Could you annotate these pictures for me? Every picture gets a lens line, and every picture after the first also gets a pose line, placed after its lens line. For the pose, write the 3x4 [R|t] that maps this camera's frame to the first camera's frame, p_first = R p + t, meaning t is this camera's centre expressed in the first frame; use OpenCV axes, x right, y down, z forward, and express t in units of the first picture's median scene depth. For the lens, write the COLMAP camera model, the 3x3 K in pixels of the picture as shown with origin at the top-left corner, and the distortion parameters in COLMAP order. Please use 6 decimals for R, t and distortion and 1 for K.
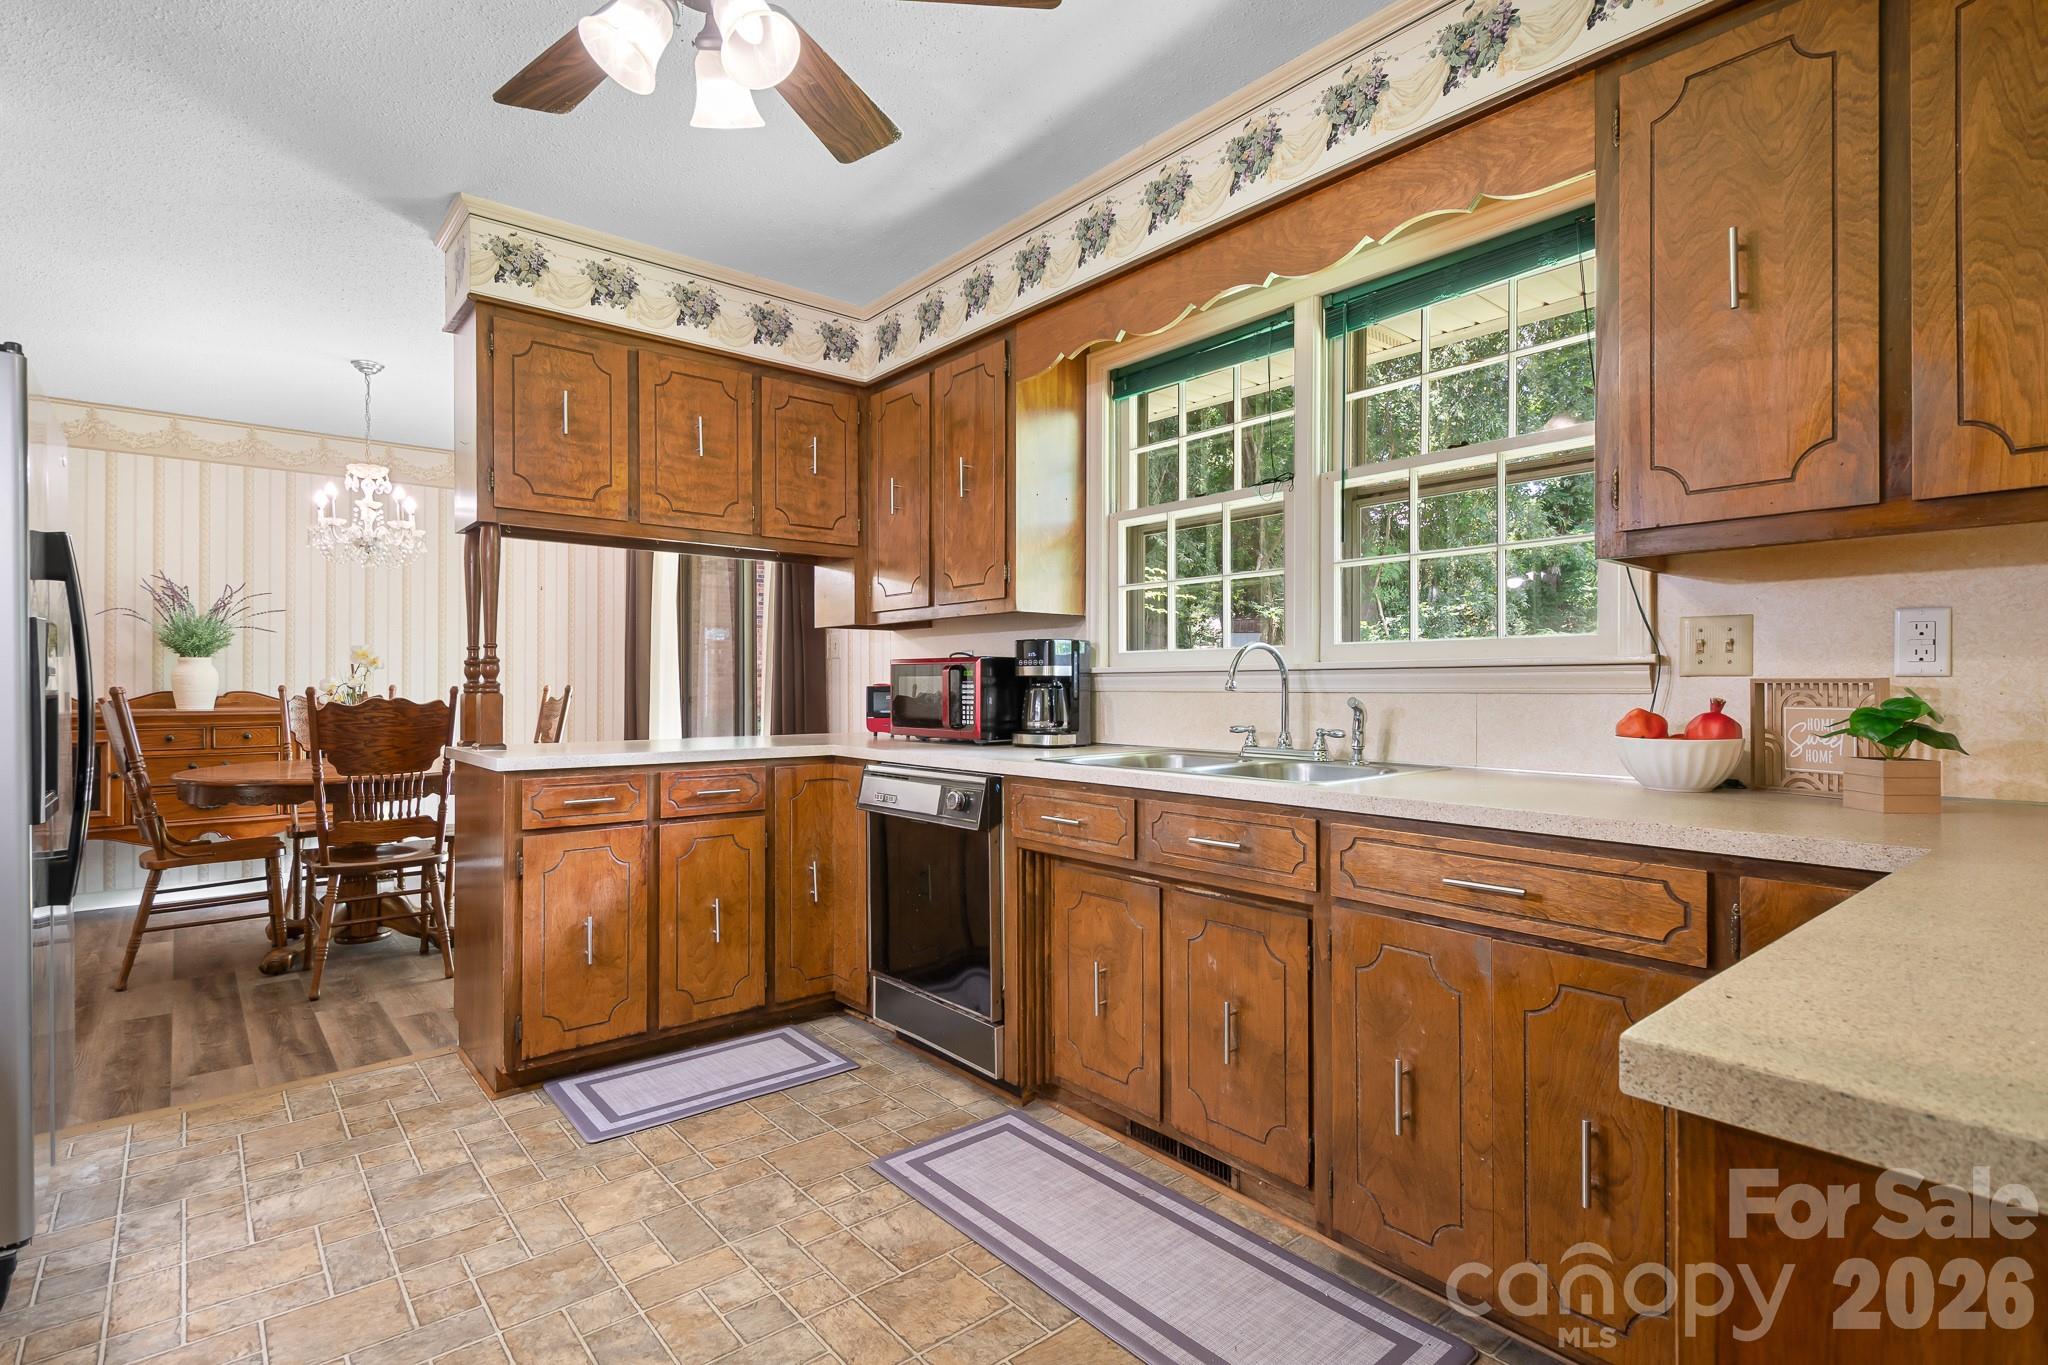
lens RADIAL K [[984.0, 0, 1017.5], [0, 984.0, 685.9], [0, 0, 1]] dist [-0.000285, -0.000657]
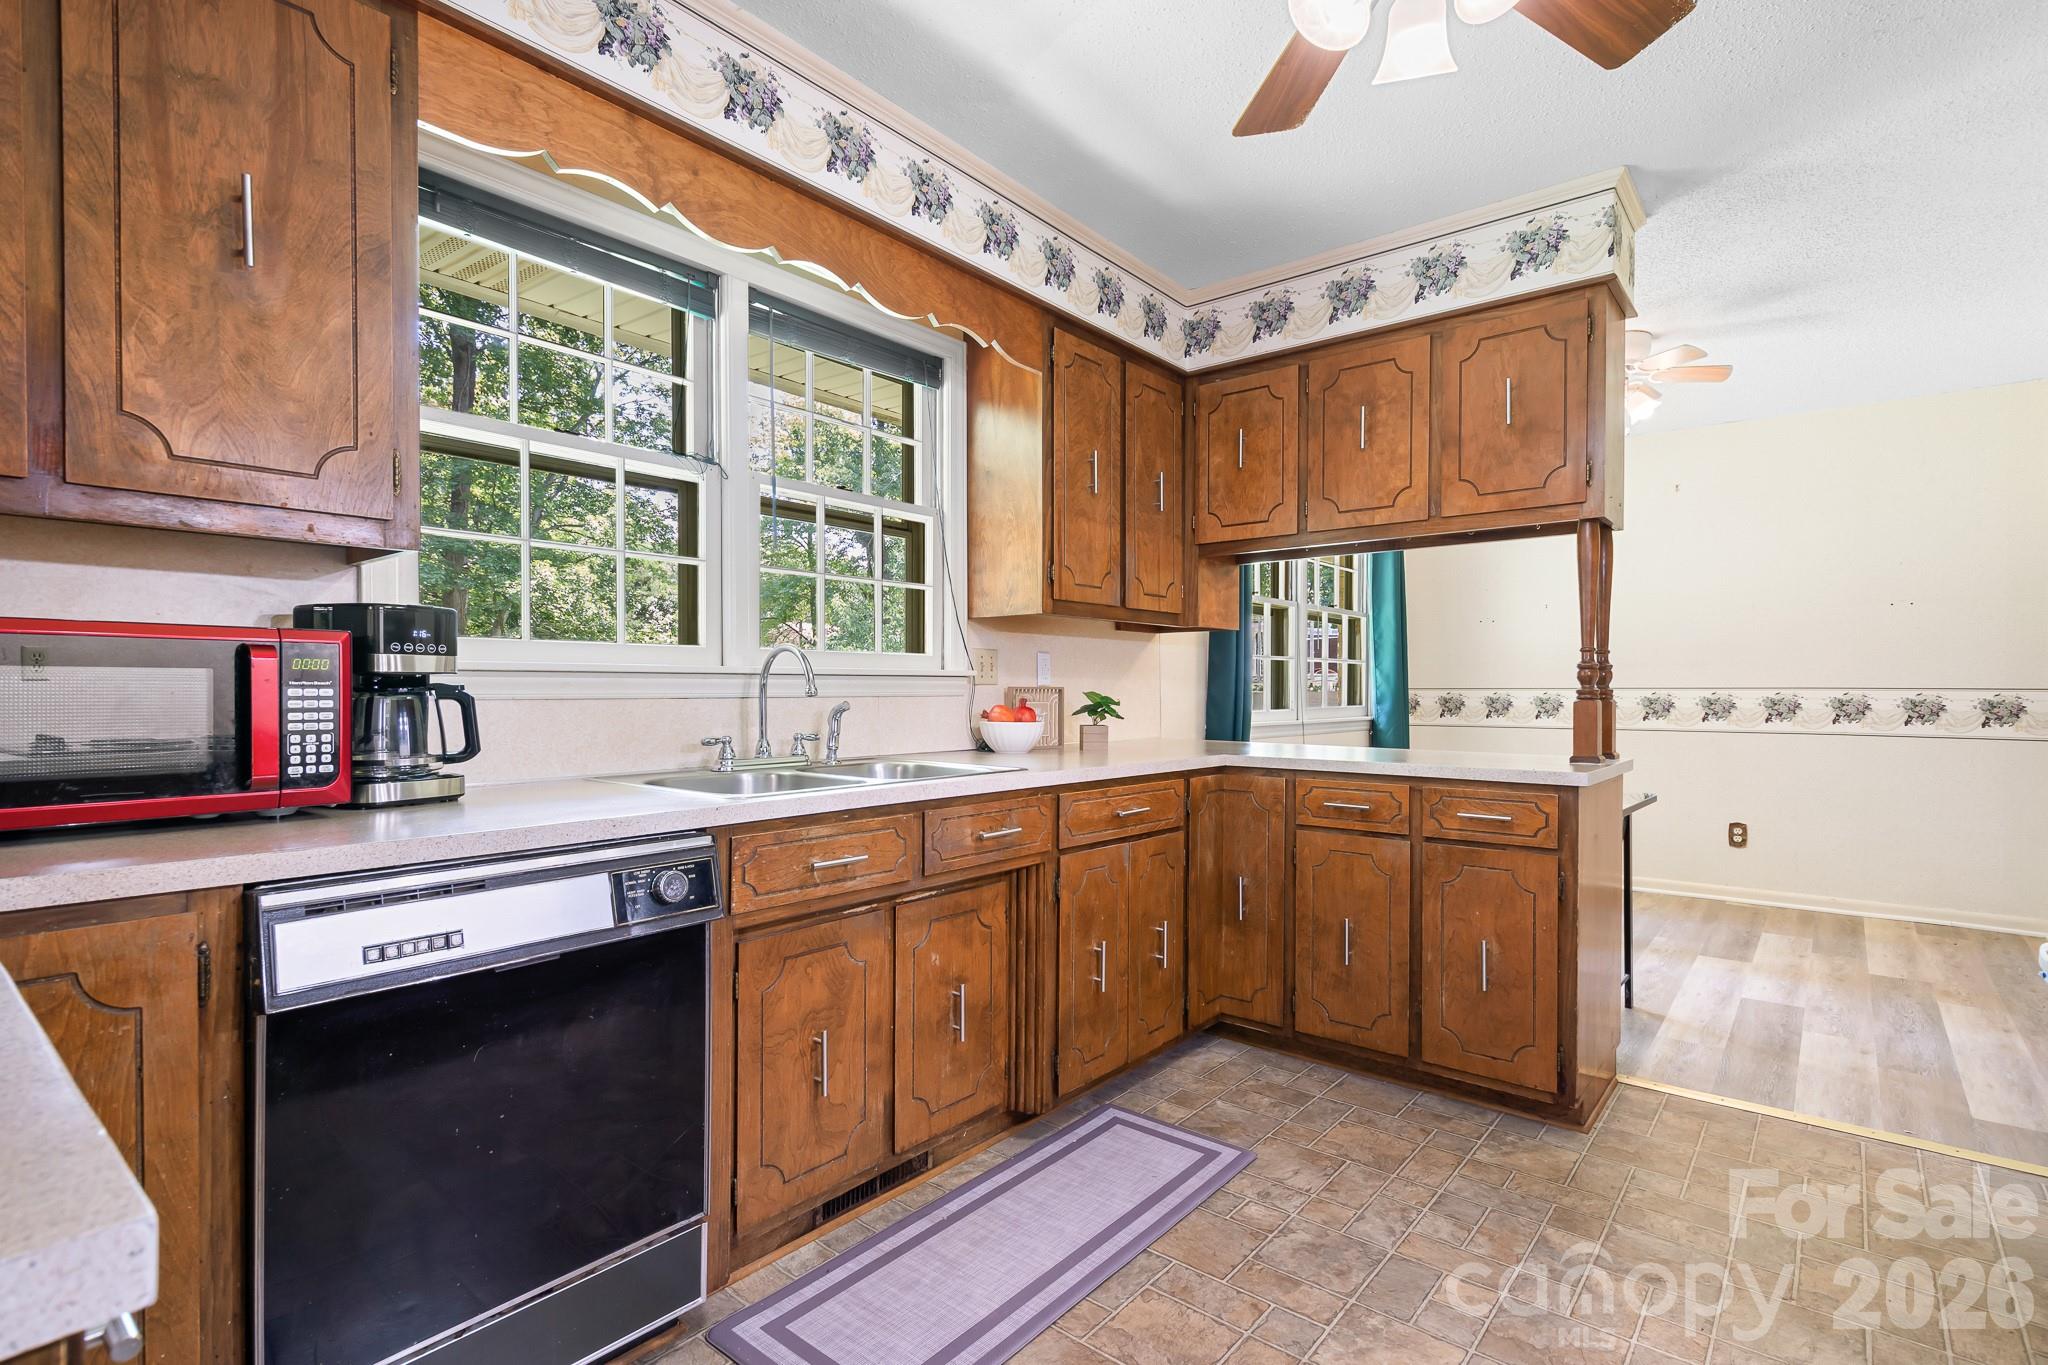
lens RADIAL K [[984.0, 0, 1032.7], [0, 984.0, 689.2], [0, 0, 1]] dist [-0.000285, -0.000657]
pose [[-0.191293, -0.003757, 0.981526, -1.017646], [-0.005365, 0.999982, 0.002782, -0.006790], [-0.981518, -0.004734, -0.191310, 1.339808]]
